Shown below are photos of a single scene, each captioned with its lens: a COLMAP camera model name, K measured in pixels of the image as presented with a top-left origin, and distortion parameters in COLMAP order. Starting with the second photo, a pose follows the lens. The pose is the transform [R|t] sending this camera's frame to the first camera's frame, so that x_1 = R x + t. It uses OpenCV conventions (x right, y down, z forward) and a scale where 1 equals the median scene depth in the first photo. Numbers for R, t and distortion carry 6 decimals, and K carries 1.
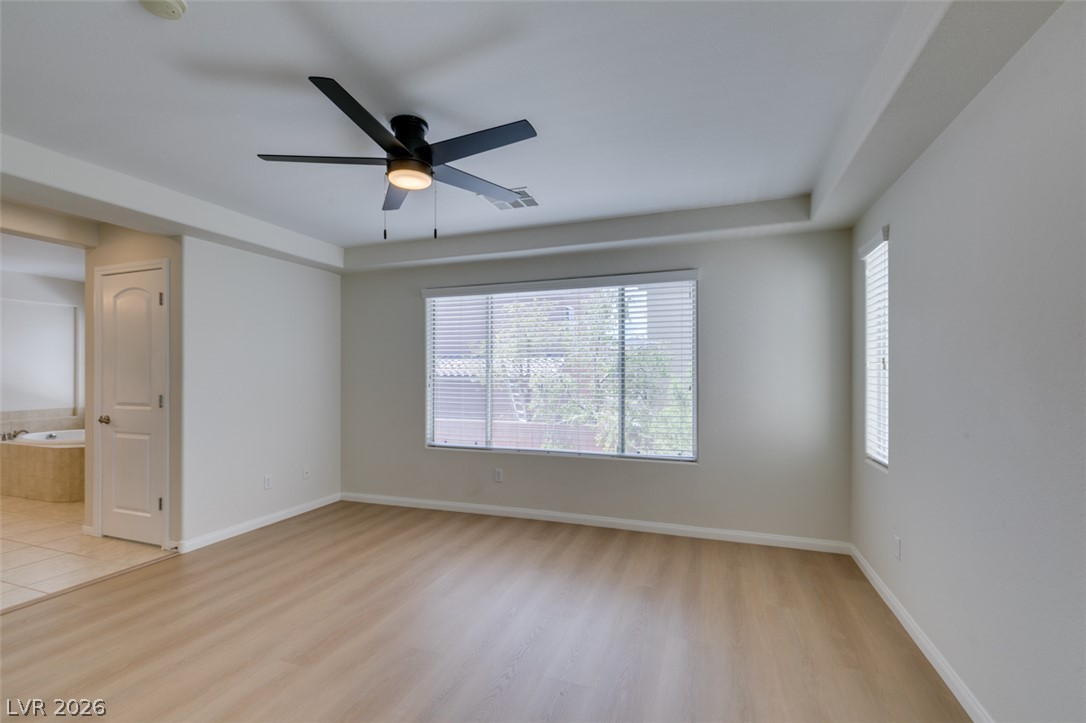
lens RADIAL K [[484.0, 0, 544.3], [0, 484.0, 364.4], [0, 0, 1]] dist [0.012404, 0.000405]
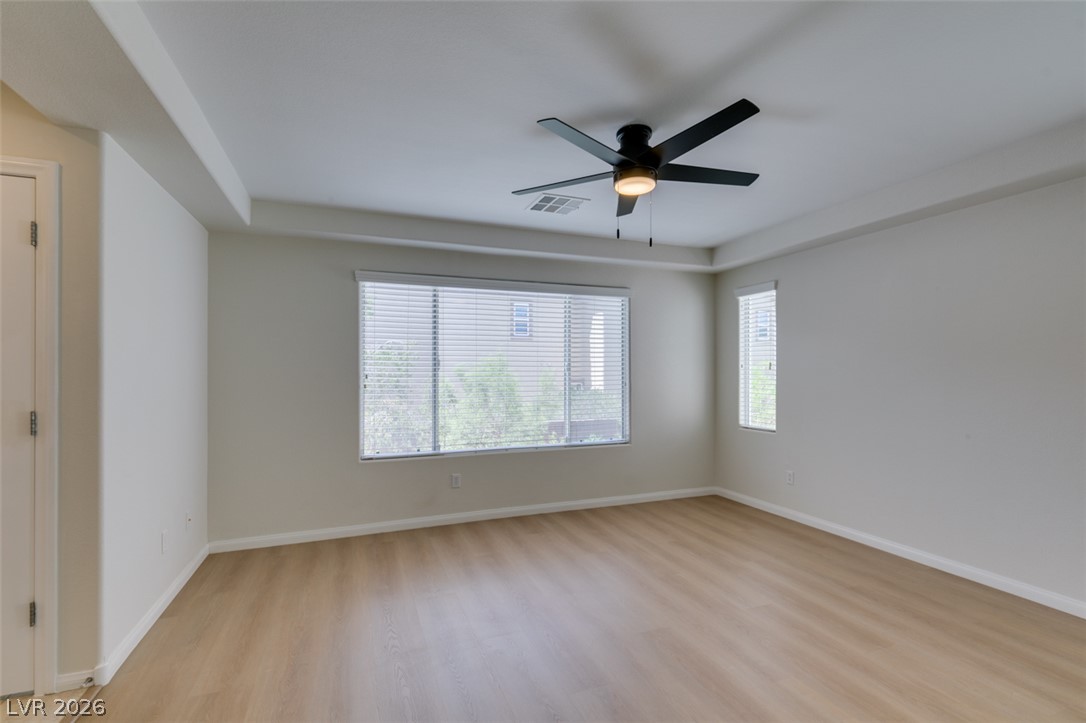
lens RADIAL K [[484.0, 0, 540.0], [0, 484.0, 361.4], [0, 0, 1]] dist [0.012404, 0.000405]
pose [[0.756541, 0.015310, 0.653767, -0.663111], [-0.011314, 0.999883, -0.010322, 0.006200], [-0.653848, 0.000412, 0.756626, 0.204810]]
